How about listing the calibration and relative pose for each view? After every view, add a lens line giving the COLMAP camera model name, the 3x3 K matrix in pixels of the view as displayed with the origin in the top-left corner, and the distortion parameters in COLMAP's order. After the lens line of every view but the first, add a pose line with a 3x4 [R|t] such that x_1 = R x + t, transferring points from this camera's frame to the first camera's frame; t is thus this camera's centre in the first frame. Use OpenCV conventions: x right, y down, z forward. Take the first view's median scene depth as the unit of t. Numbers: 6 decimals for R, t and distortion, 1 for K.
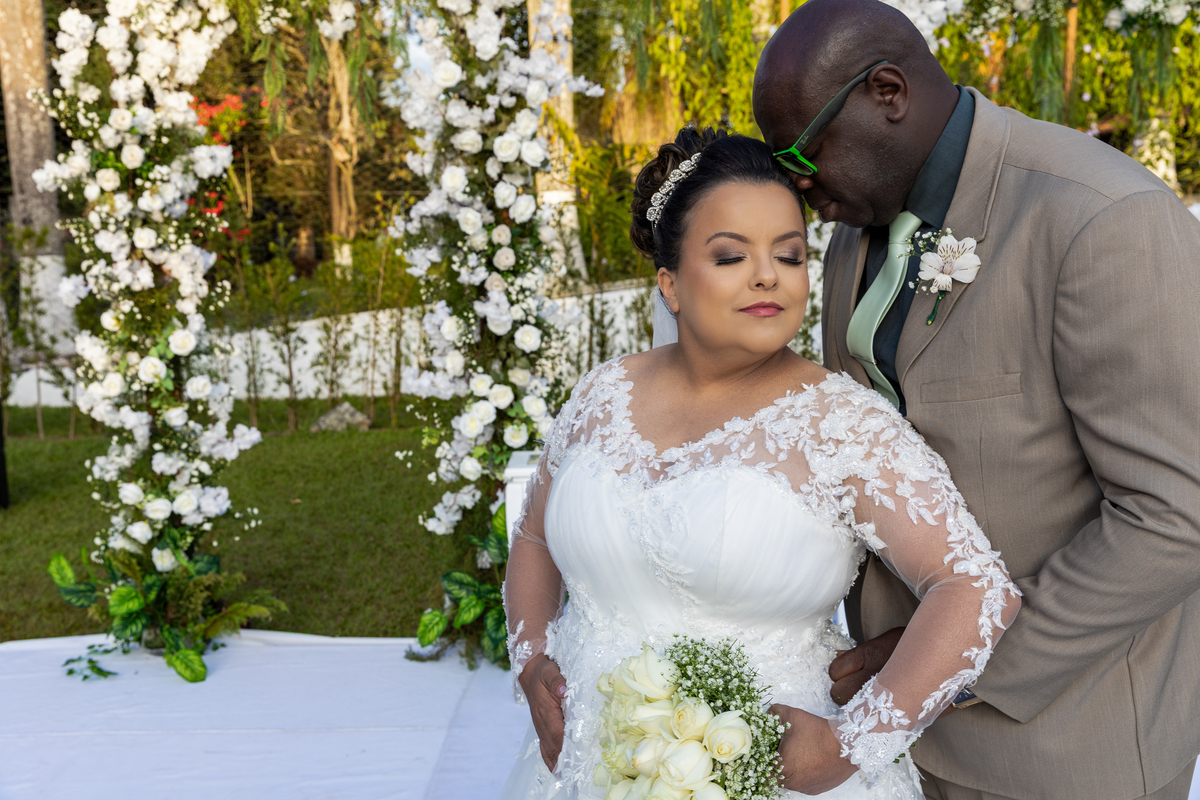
lens RADIAL K [[1289.3, 0, 601.6], [0, 1289.3, 399.3], [0, 0, 1]] dist [0.004251, 0.016107]
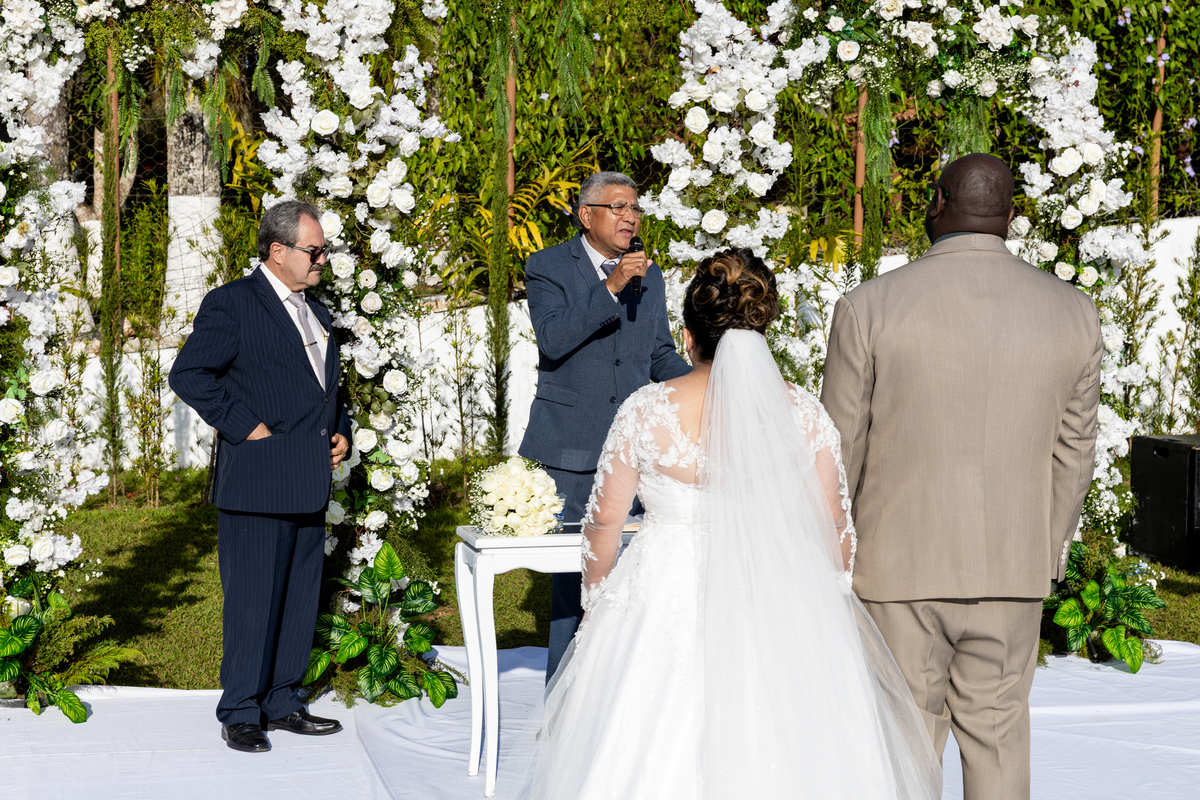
lens RADIAL K [[2137.7, 0, 595.1], [0, 2137.7, 414.4], [0, 0, 1]] dist [-0.002251, 0.014625]
pose [[0.973053, 0.005262, 0.230522, -0.287423], [0.005429, 0.998940, -0.045715, 0.054695], [-0.230518, 0.045734, 0.971993, -0.651859]]
